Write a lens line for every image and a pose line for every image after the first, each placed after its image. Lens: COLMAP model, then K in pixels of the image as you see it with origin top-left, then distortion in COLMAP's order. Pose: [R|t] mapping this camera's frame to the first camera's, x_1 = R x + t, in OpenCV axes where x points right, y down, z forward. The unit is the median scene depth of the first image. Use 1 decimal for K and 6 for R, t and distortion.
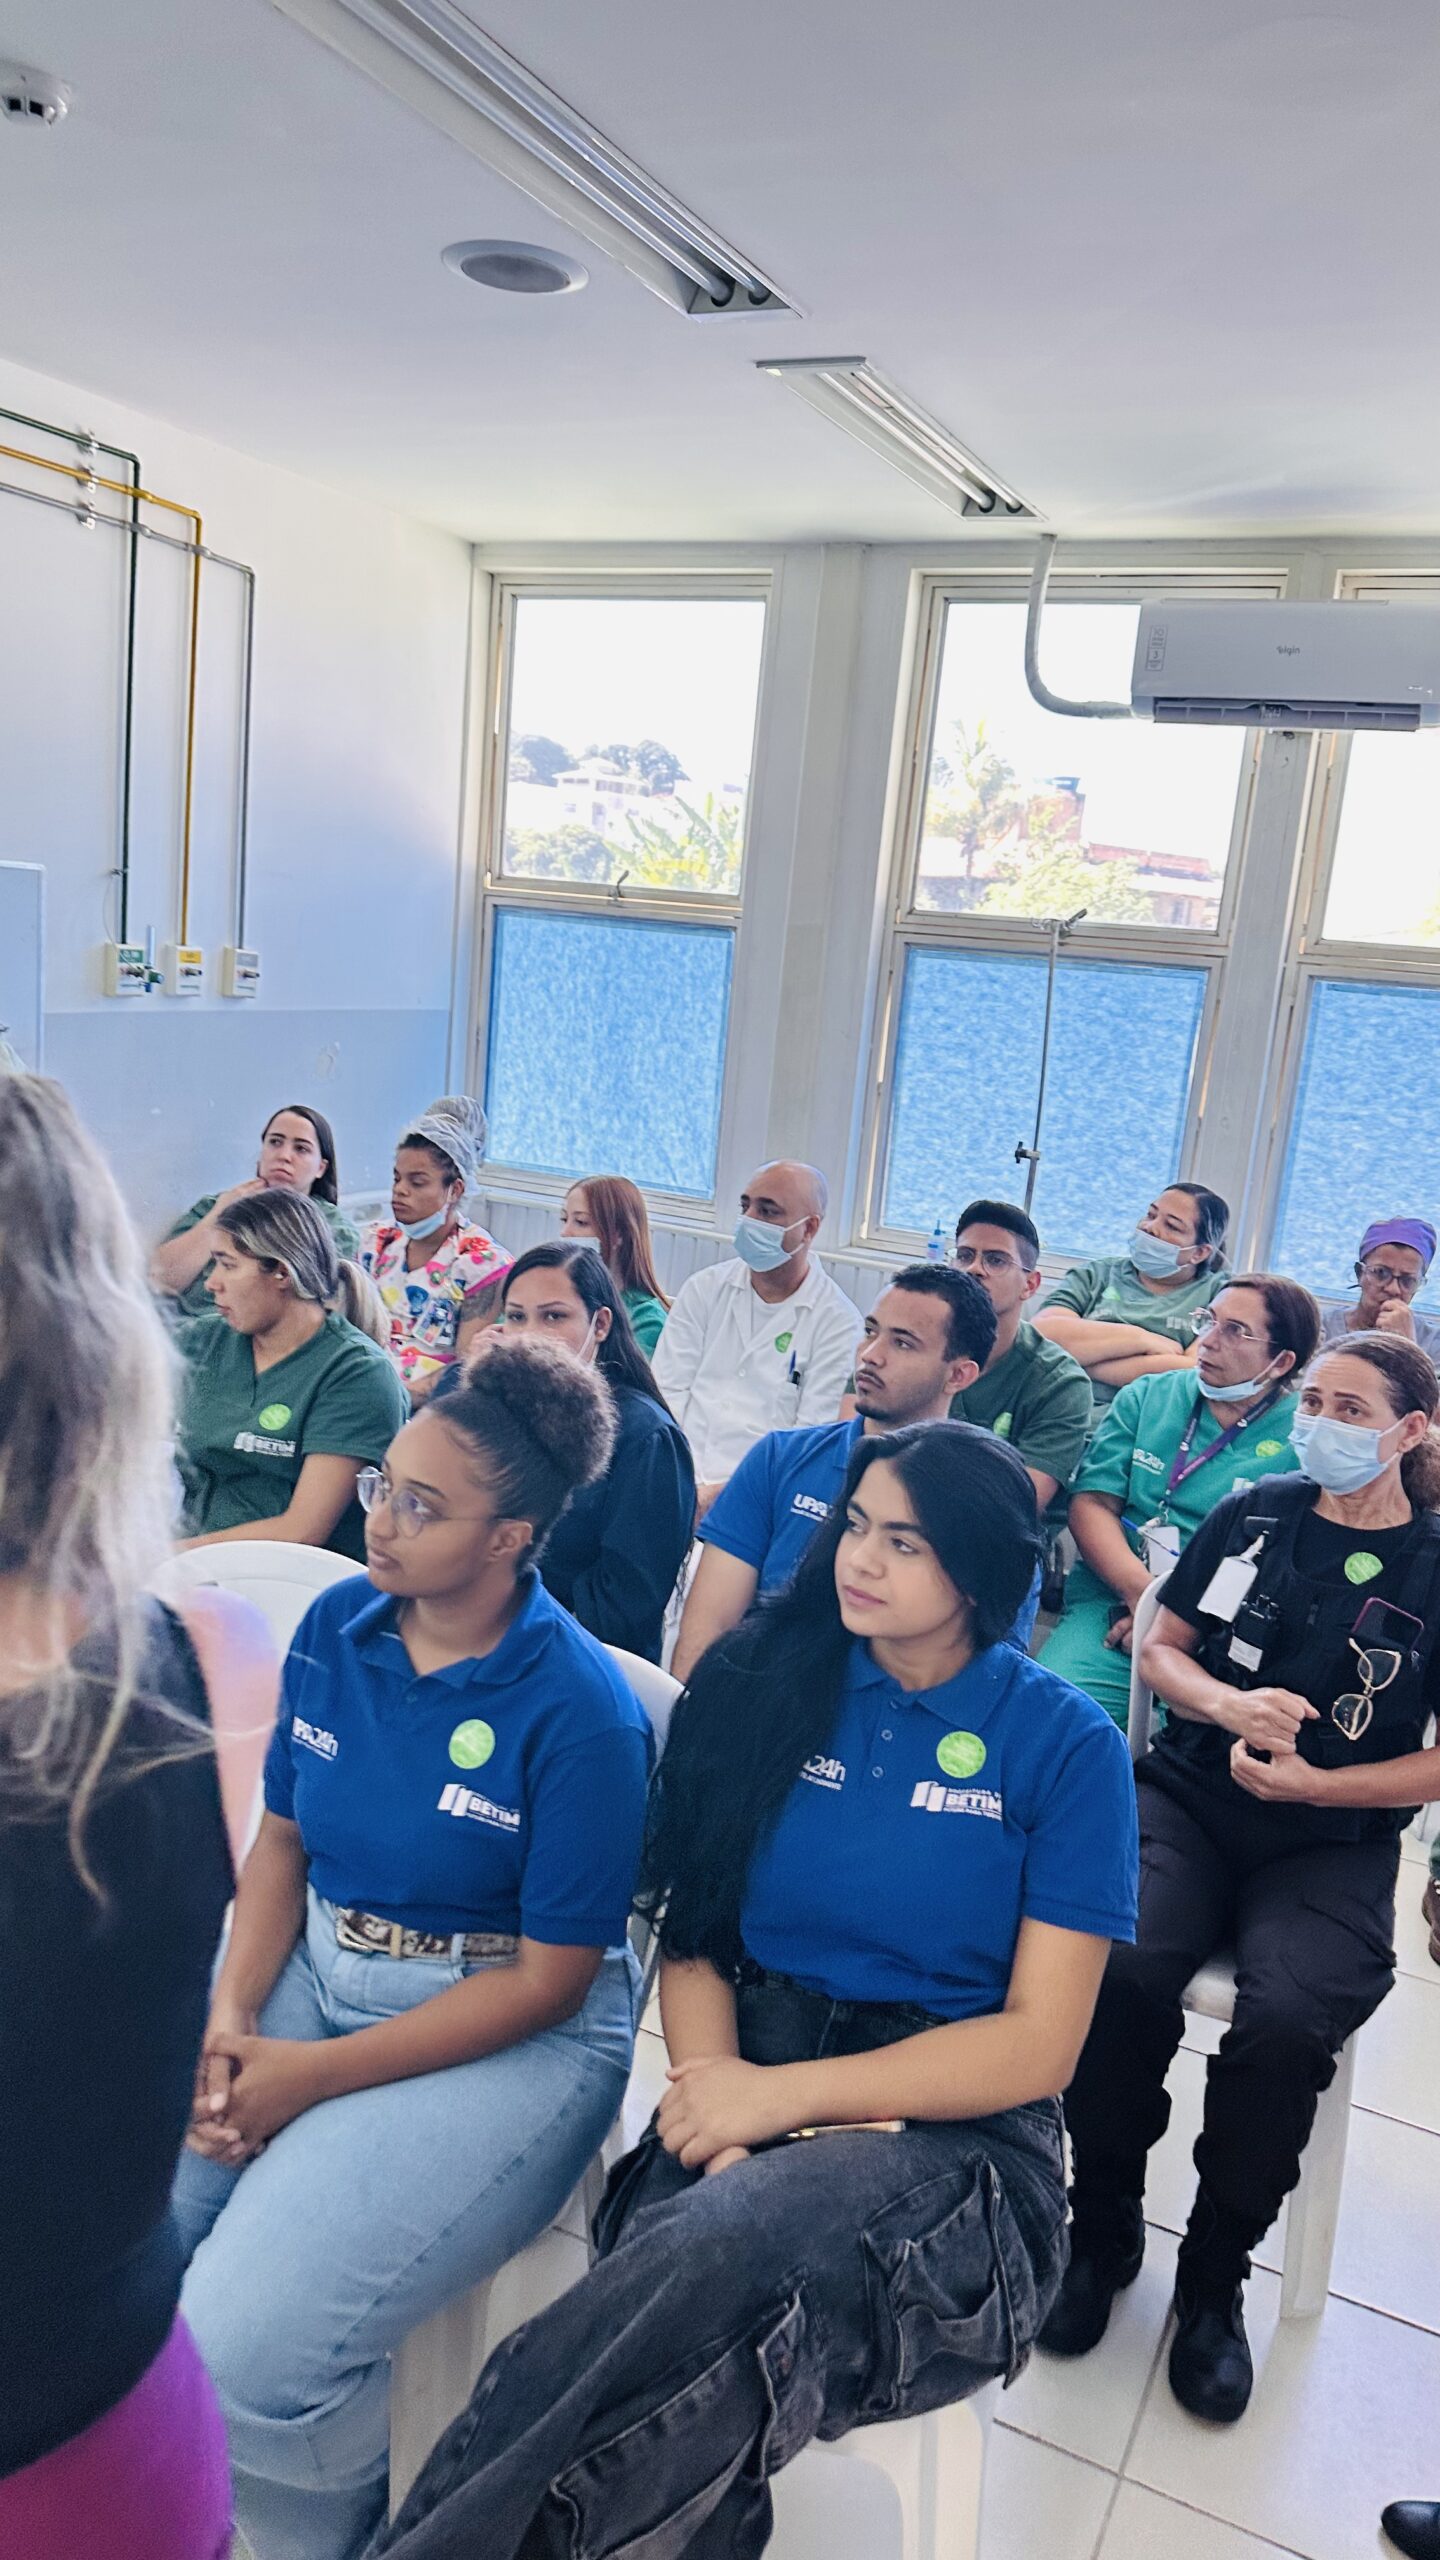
lens RADIAL K [[1861.2, 0, 713.5], [0, 1861.2, 1264.0], [0, 0, 1]] dist [0.234114, -0.505088]
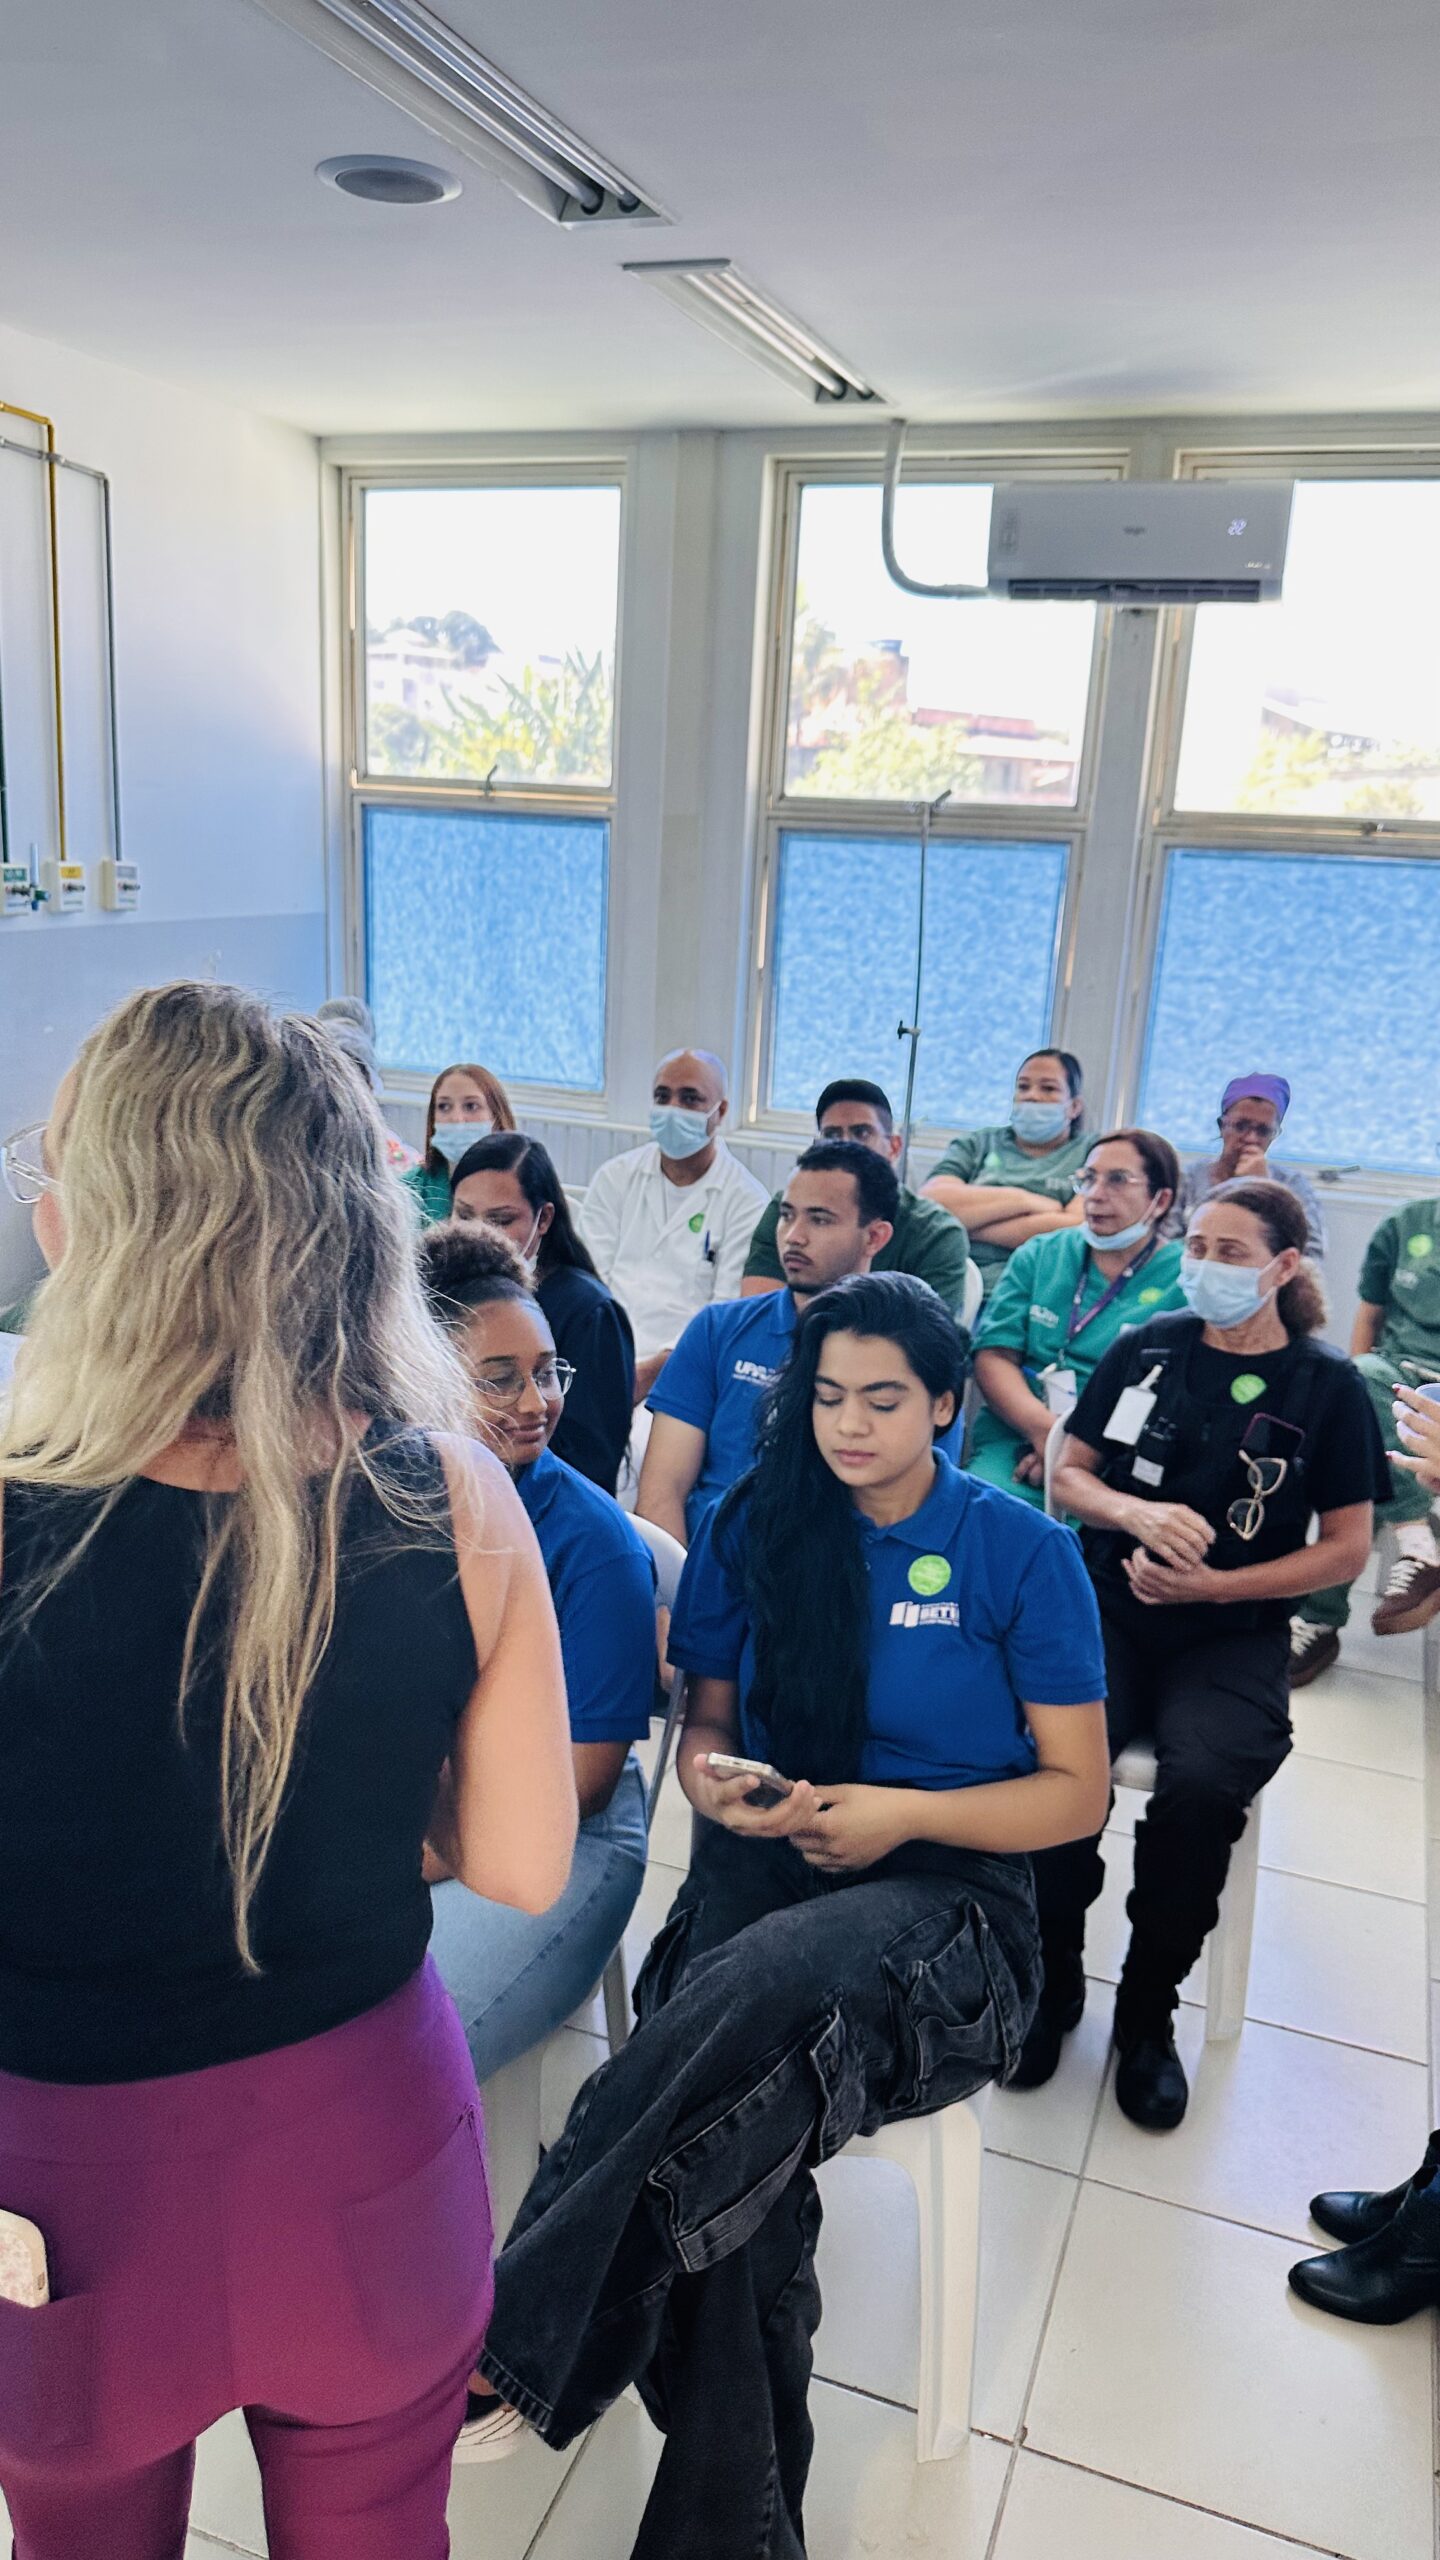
lens RADIAL K [[1887.9, 0, 709.7], [0, 1887.9, 1279.9], [0, 0, 1]] dist [0.229326, -0.537432]
pose [[0.995249, -0.060671, 0.076145, -0.030748], [0.055432, 0.996066, 0.069132, 0.000243], [-0.080040, -0.064583, 0.994697, -0.050840]]
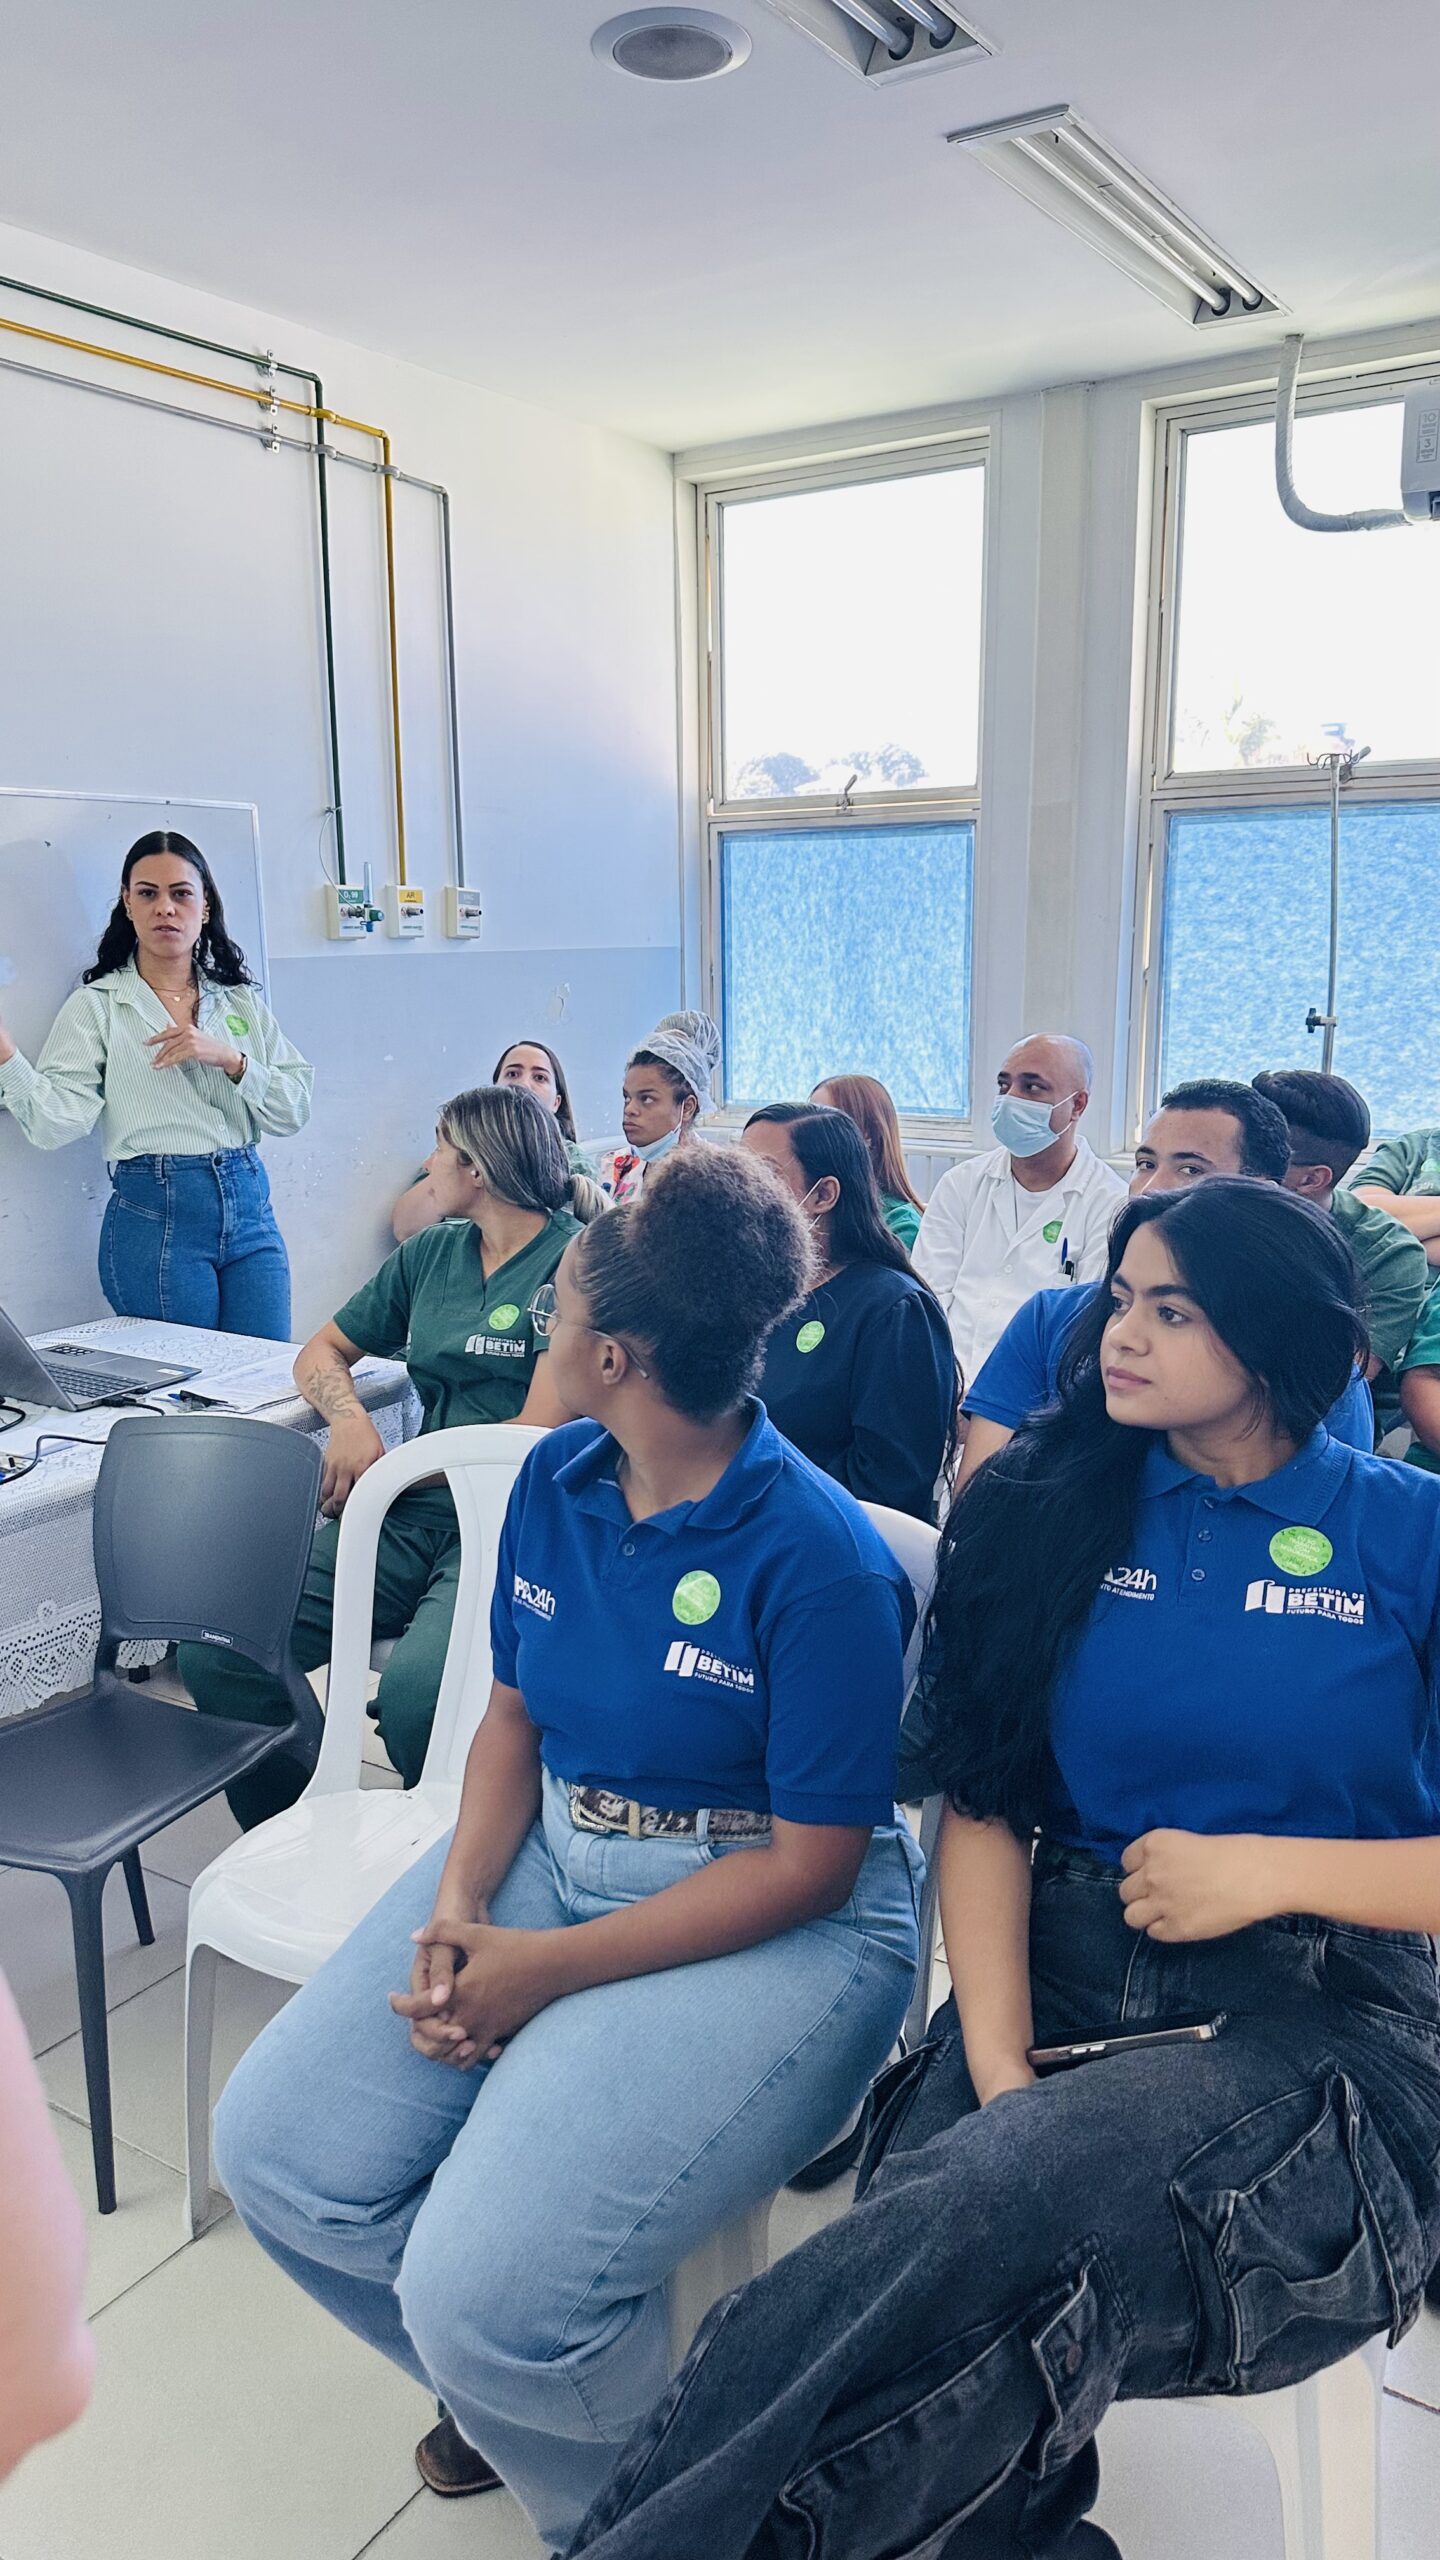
lens RADIAL K [[1861.2, 0, 713.5], [0, 1861.2, 1264.0], [0, 0, 1]] dist [0.234114, -0.505088]
pose [[0.986866, -0.069908, -0.145631, 0.005328], [0.068852, 0.997551, -0.012284, 0.046519], [0.146133, 0.002096, 0.989263, 0.060628]]
